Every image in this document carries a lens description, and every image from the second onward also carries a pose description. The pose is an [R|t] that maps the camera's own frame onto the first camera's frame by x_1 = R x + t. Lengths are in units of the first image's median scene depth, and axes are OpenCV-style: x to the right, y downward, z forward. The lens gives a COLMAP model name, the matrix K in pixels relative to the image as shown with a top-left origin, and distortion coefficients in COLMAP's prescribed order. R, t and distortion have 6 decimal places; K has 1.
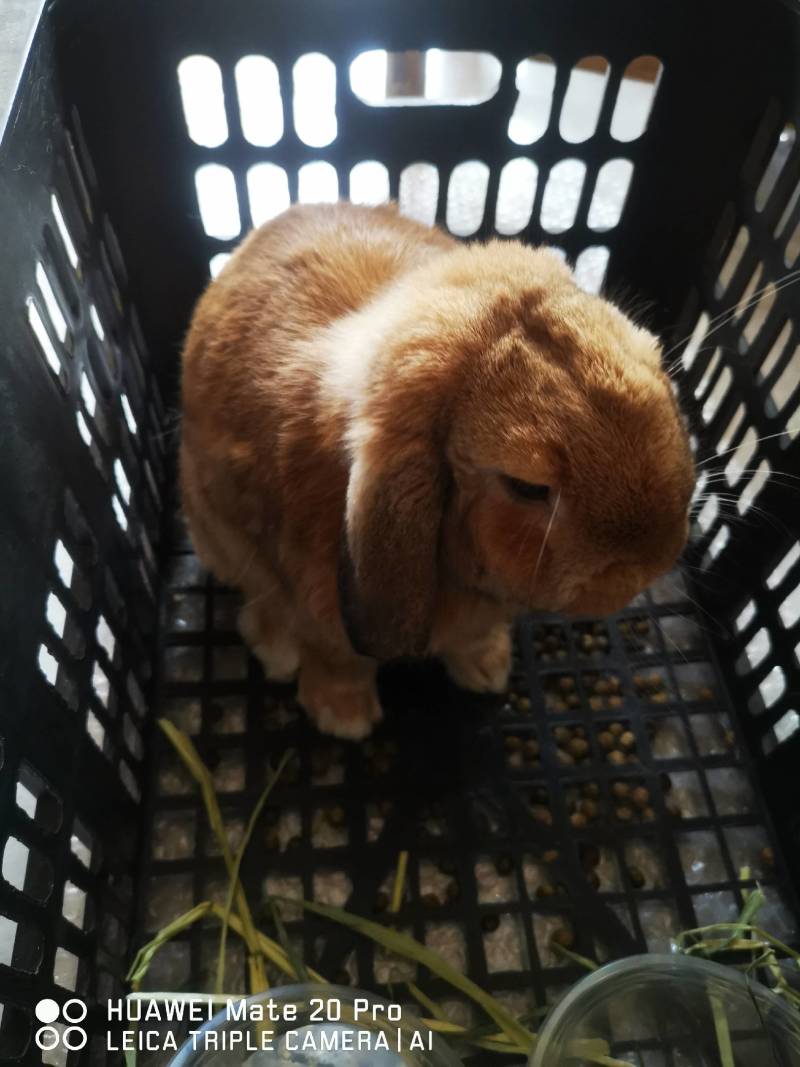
lens RADIAL K [[870.9, 0, 393.6], [0, 870.9, 541.7], [0, 0, 1]] dist [0.006570, -0.040336]
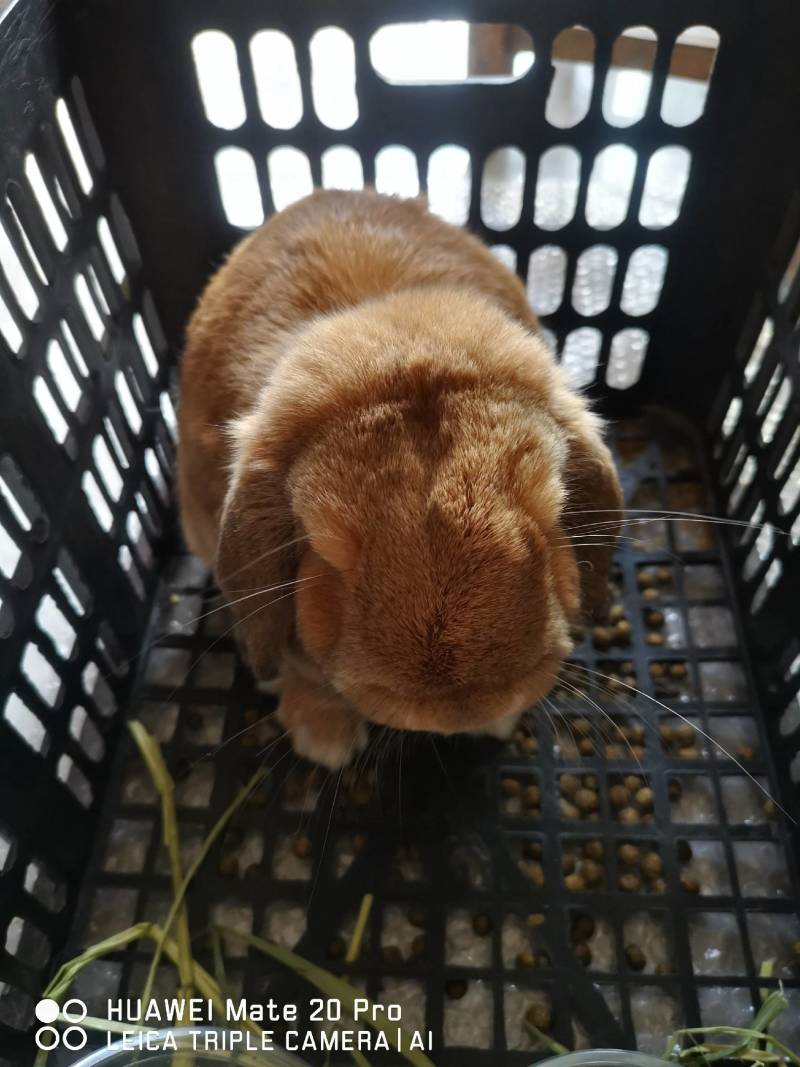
lens RADIAL K [[870.9, 0, 392.5], [0, 870.9, 545.1], [0, 0, 1]] dist [0.006570, -0.040336]
pose [[0.987345, 0.064010, -0.145095, 0.139447], [-0.071346, 0.996394, -0.045926, 0.037706], [0.141632, 0.055697, 0.988351, 0.099057]]
